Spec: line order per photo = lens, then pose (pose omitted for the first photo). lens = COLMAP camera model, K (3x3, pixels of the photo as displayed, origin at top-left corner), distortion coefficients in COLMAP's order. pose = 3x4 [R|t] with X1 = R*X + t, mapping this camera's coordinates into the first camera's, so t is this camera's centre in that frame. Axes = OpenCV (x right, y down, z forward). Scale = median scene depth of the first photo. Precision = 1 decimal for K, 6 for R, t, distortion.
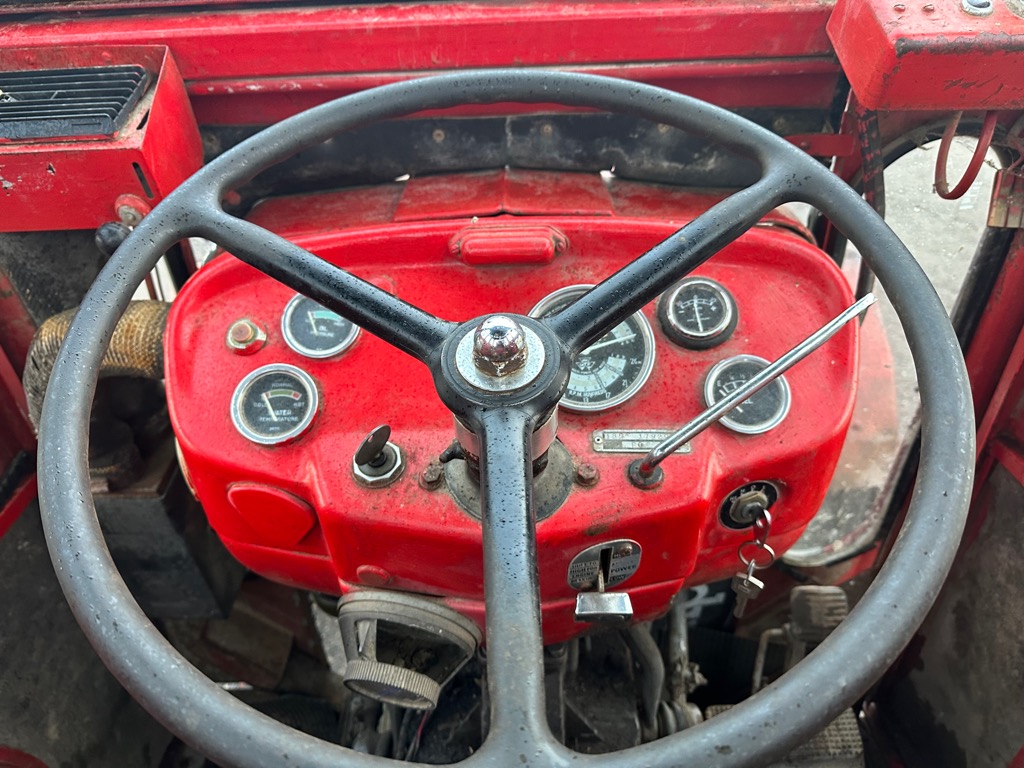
lens RADIAL K [[712.5, 0, 499.9], [0, 712.5, 381.0], [0, 0, 1]] dist [0.076818, -0.109500]
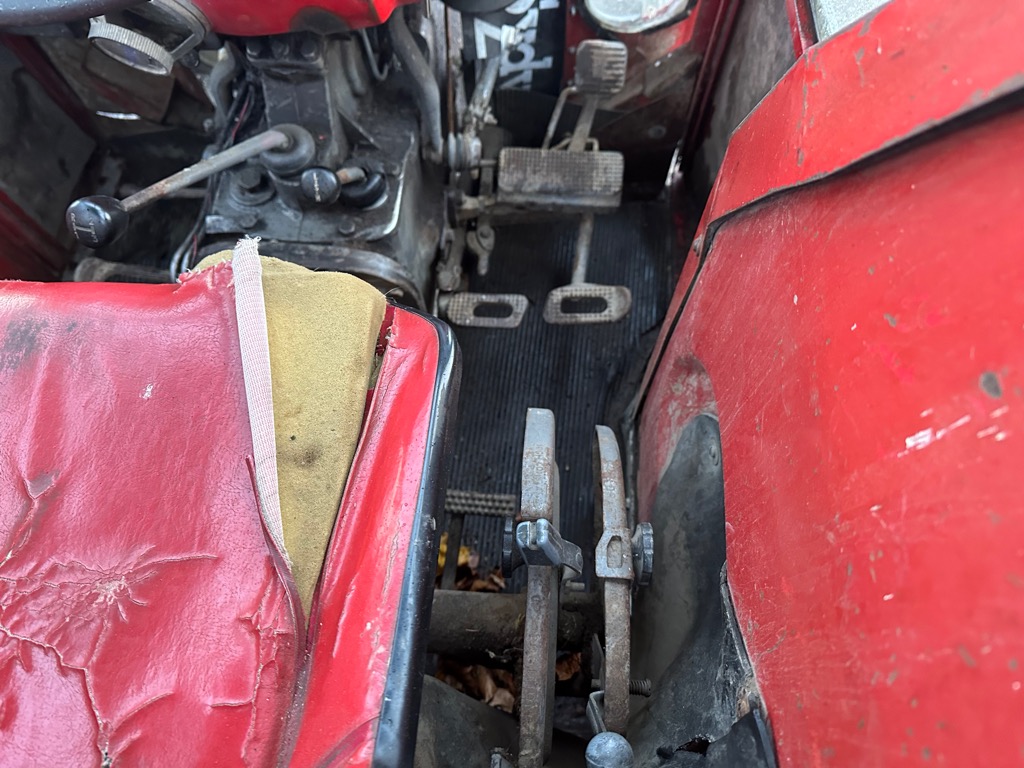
lens RADIAL K [[717.0, 0, 512.0], [0, 717.0, 384.0], [0, 0, 1]] dist [0.061397, -0.088253]
pose [[0.997237, 0.073533, -0.010513, 0.556497], [-0.054487, 0.820336, 0.569280, 0.148638], [0.050485, -0.567134, 0.822077, -0.321551]]
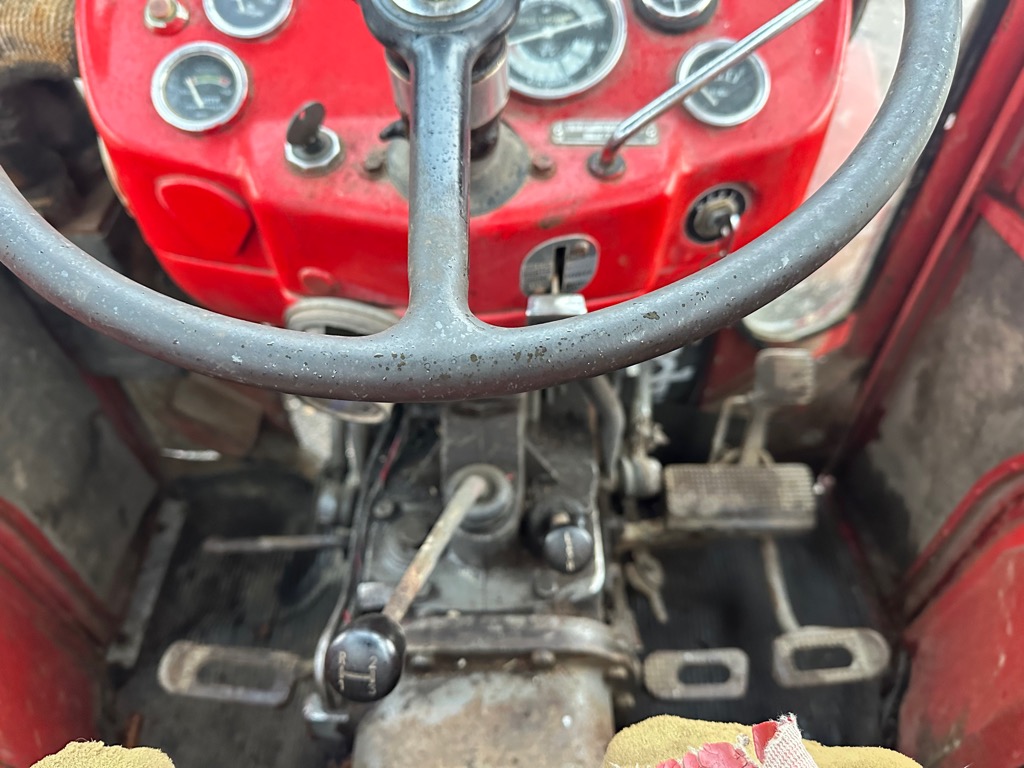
lens RADIAL K [[726.6, 0, 500.7], [0, 726.6, 379.4], [0, 0, 1]] dist [-0.003469, -0.007987]
pose [[0.999761, 0.010687, 0.019064, 0.047760], [-0.014409, 0.978182, 0.207250, 0.189400], [-0.016433, -0.207475, 0.978102, 0.027663]]
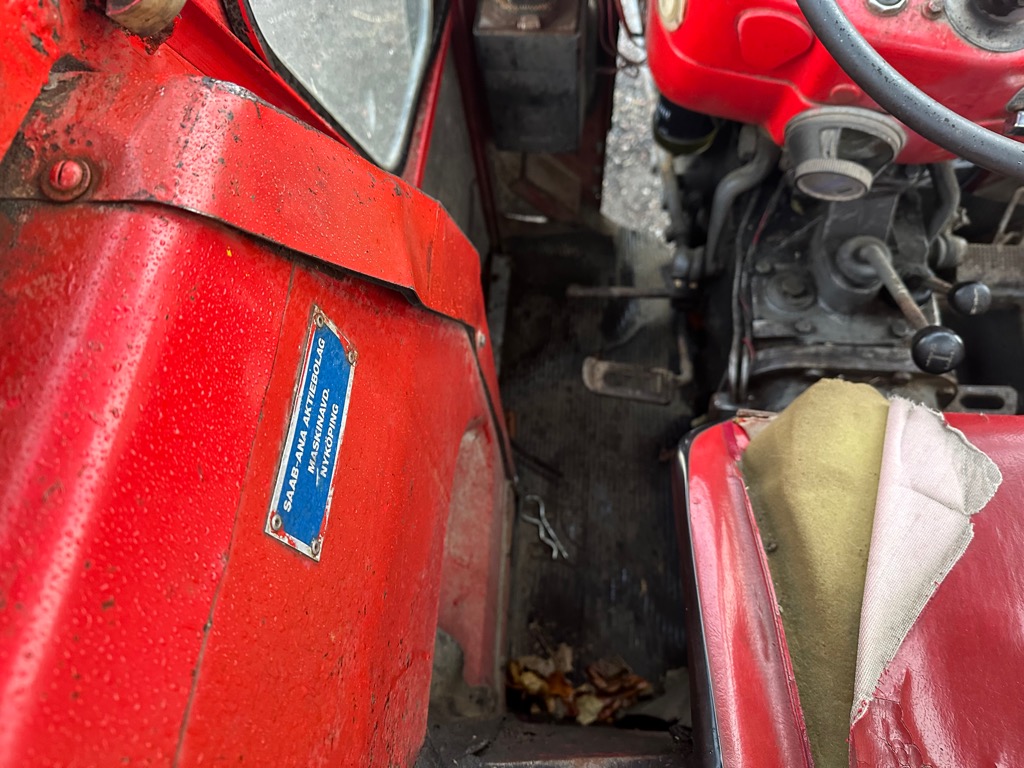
lens RADIAL K [[732.8, 0, 497.2], [0, 732.8, 383.9], [0, 0, 1]] dist [0.062828, -0.081802]
pose [[0.996745, 0.062145, -0.051354, -0.672818], [-0.027858, 0.863273, 0.503968, 0.065098], [0.075651, -0.500897, 0.862194, -0.439091]]
